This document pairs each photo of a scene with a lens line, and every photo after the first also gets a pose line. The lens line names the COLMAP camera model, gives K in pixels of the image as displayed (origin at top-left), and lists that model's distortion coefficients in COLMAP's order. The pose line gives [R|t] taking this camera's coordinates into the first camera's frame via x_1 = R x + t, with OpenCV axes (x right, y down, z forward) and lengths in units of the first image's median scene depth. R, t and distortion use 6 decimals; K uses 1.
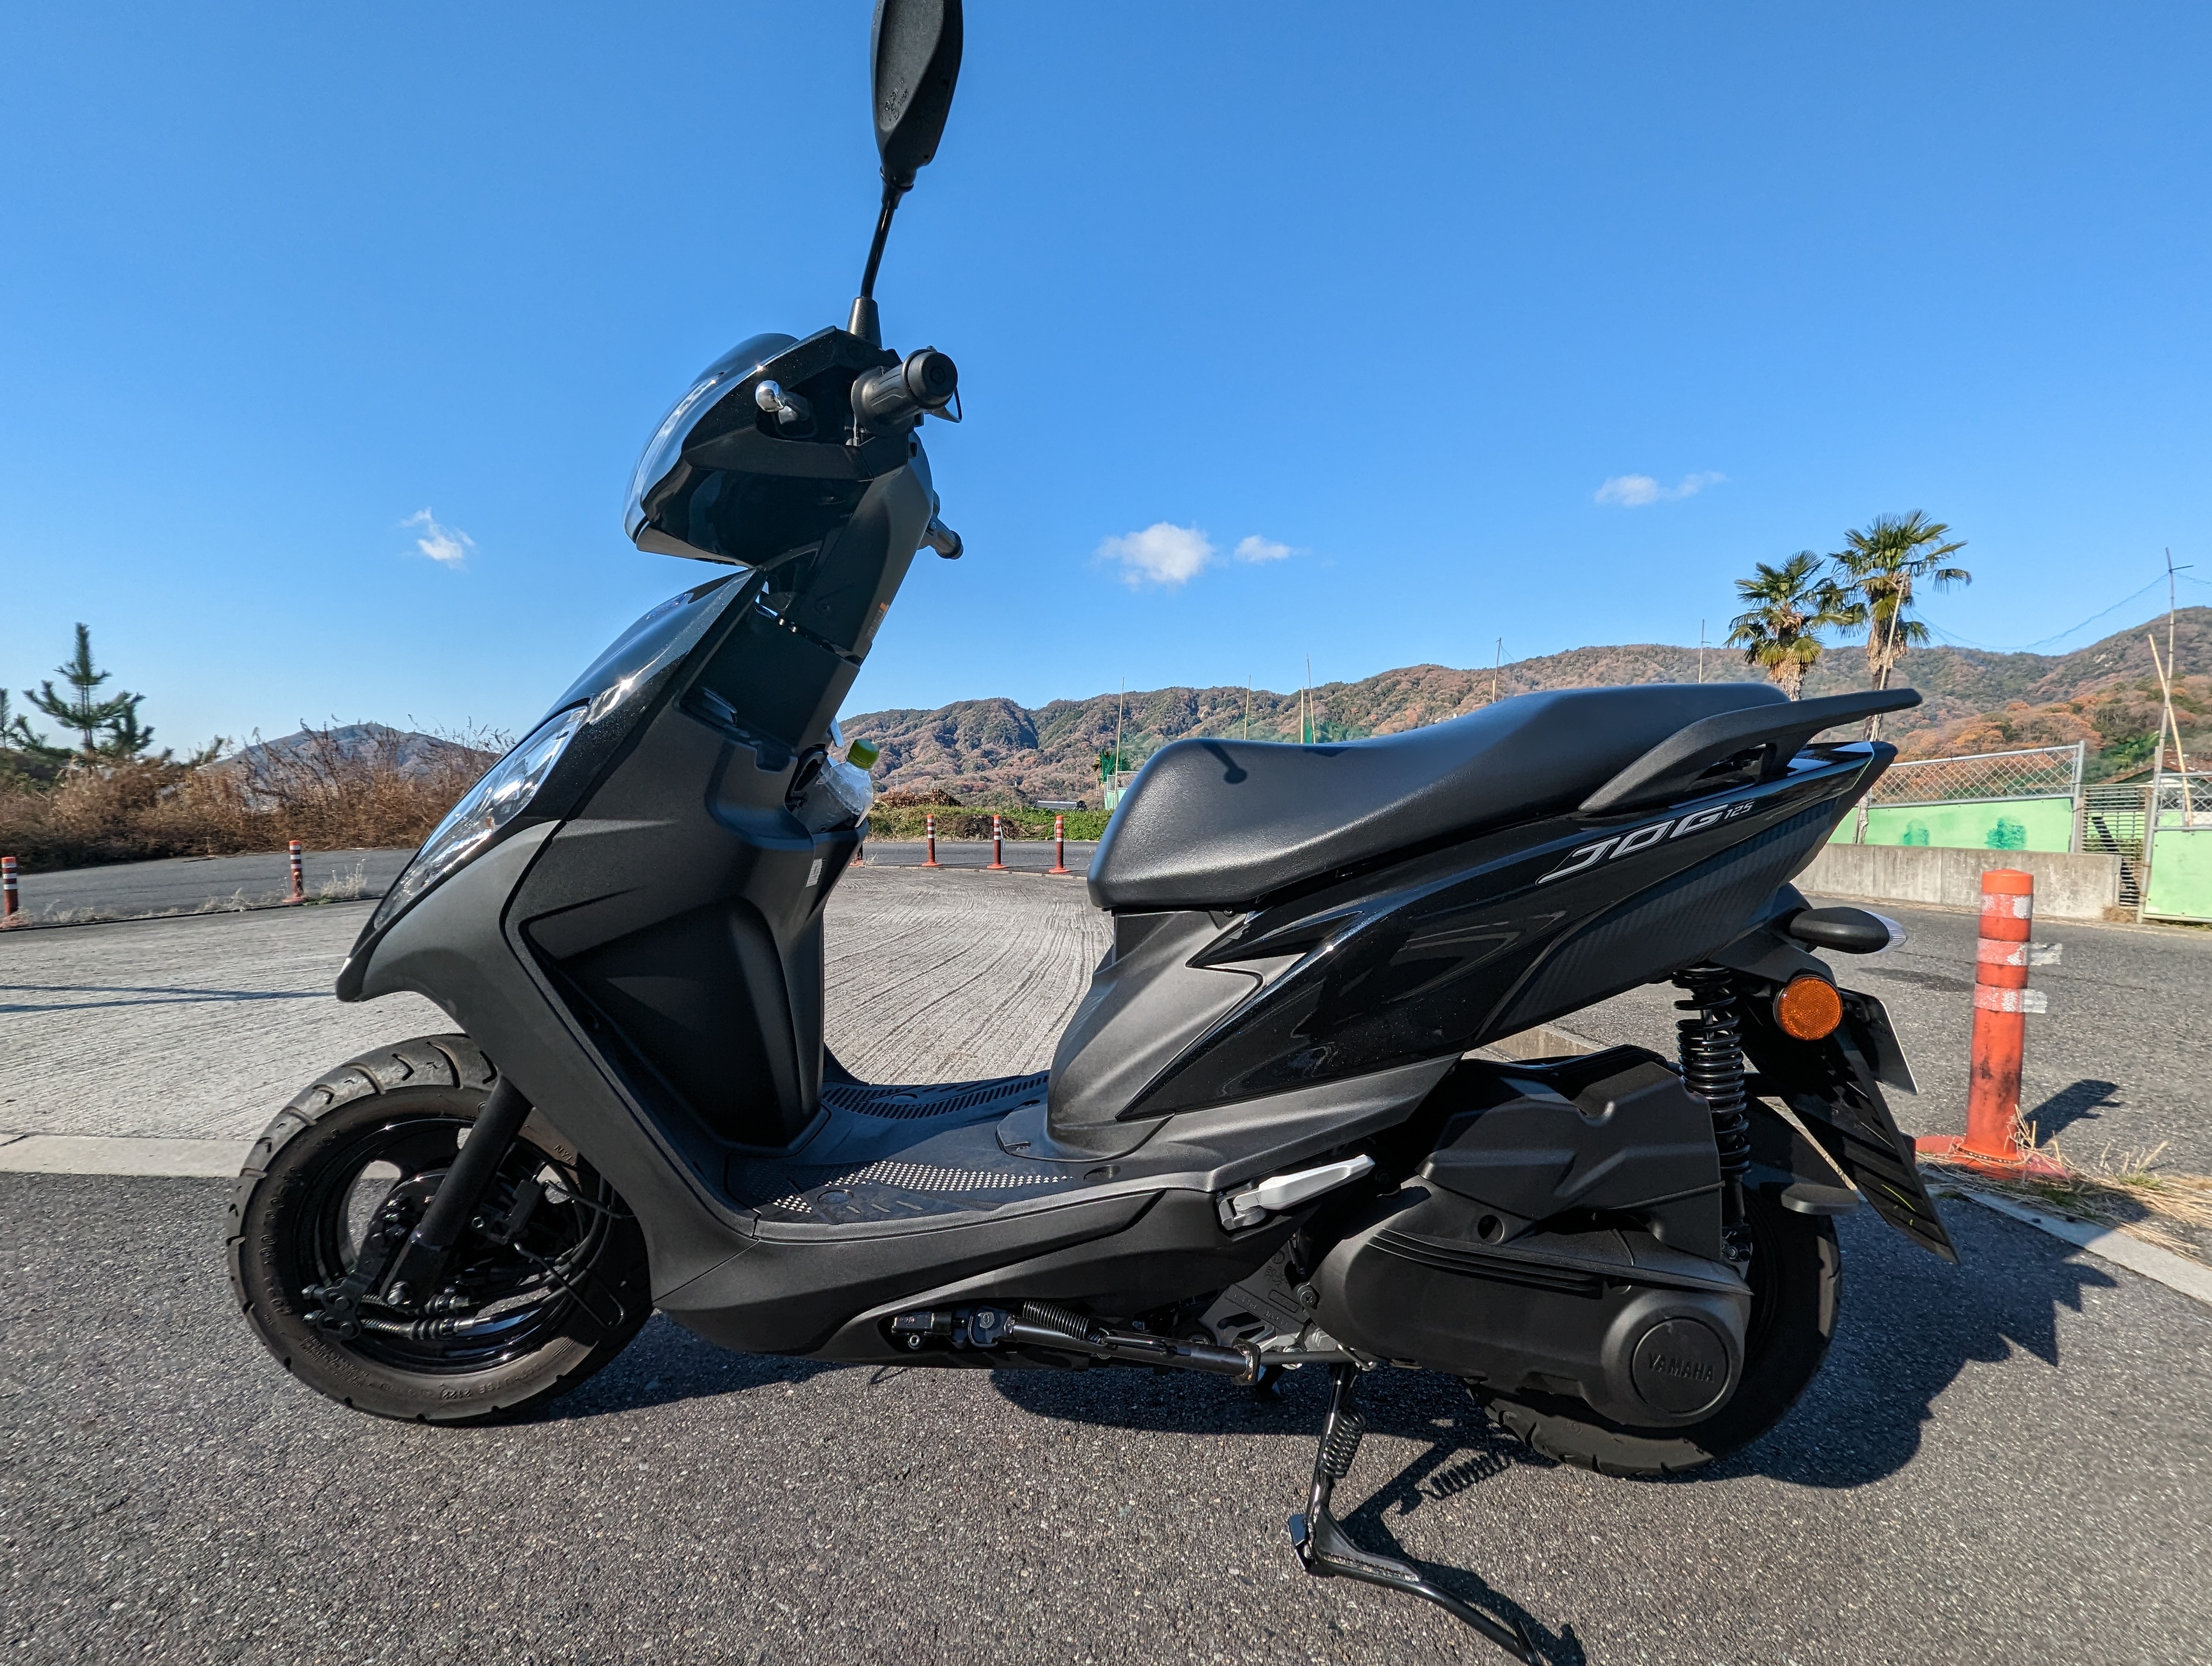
lens RADIAL K [[887.0, 0, 1101.7], [0, 887.0, 850.2], [0, 0, 1]] dist [-0.000953, 0.001320]
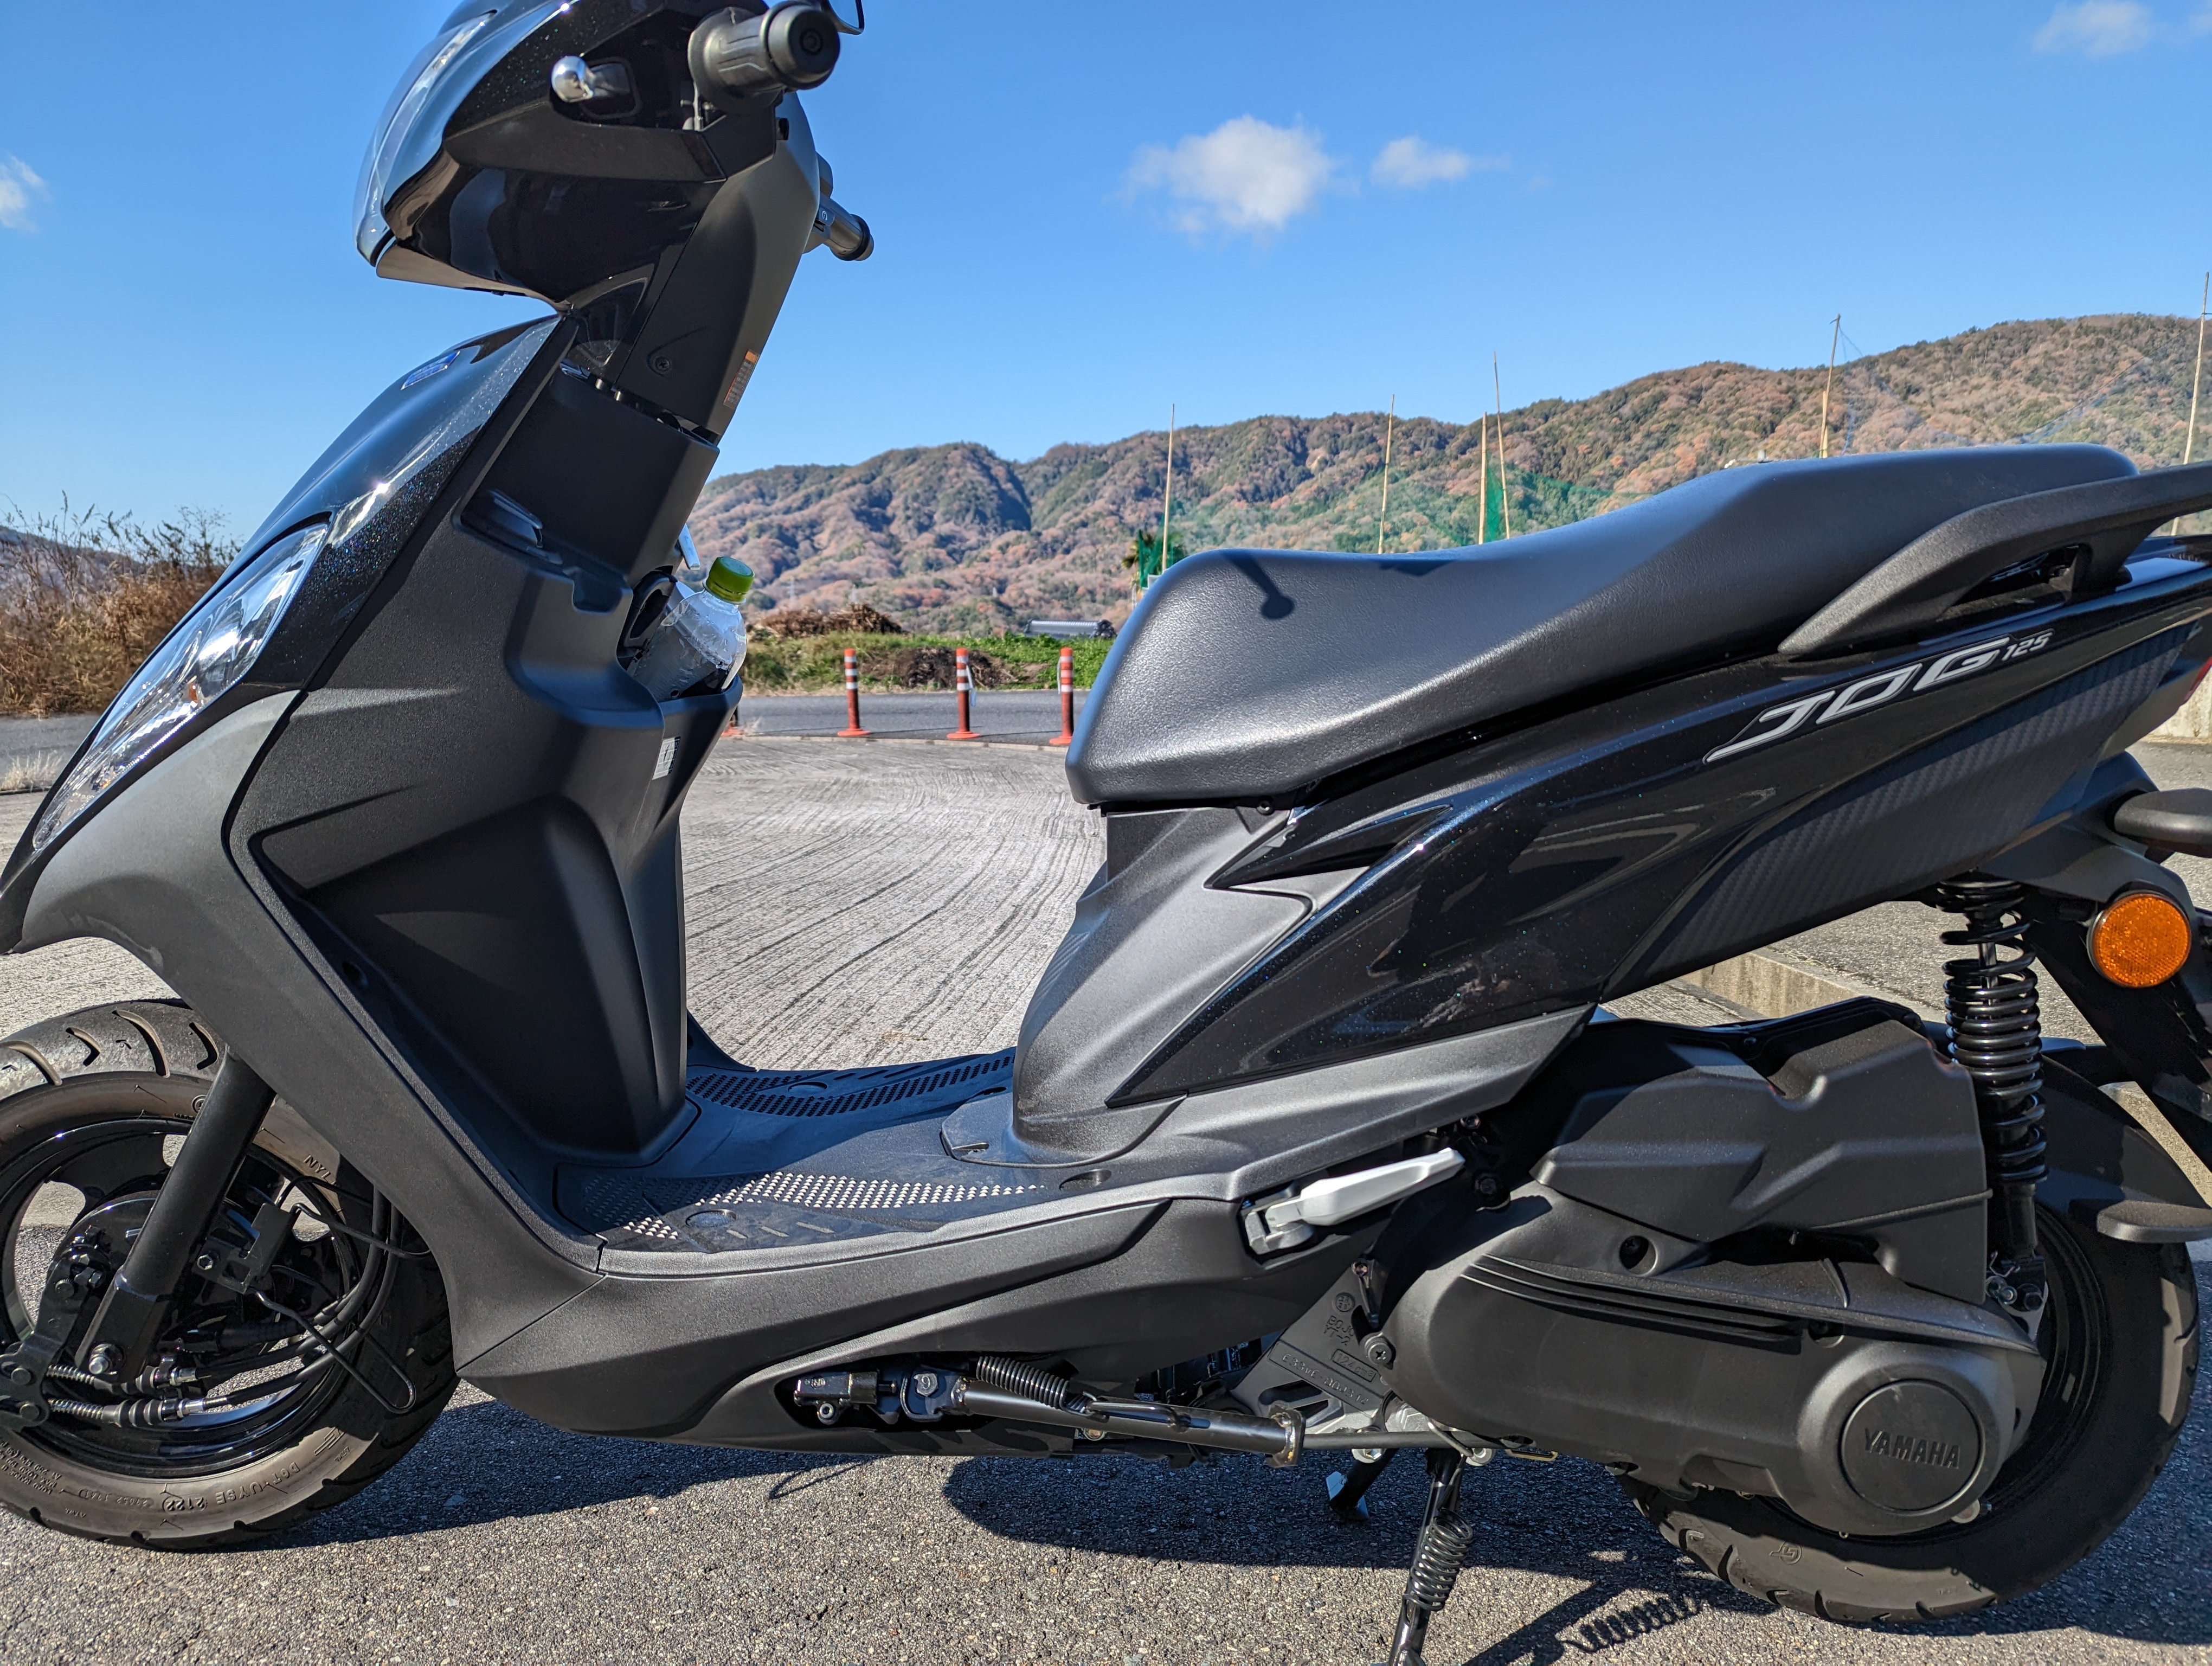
lens RADIAL K [[1564.1, 0, 1109.5], [0, 1564.1, 818.9], [0, 0, 1]] dist [0.054744, -0.040419]
pose [[0.999341, -0.013331, -0.033771, 0.059739], [0.015886, 0.996940, 0.076545, -0.015975], [0.032647, -0.077032, 0.996494, -0.200100]]
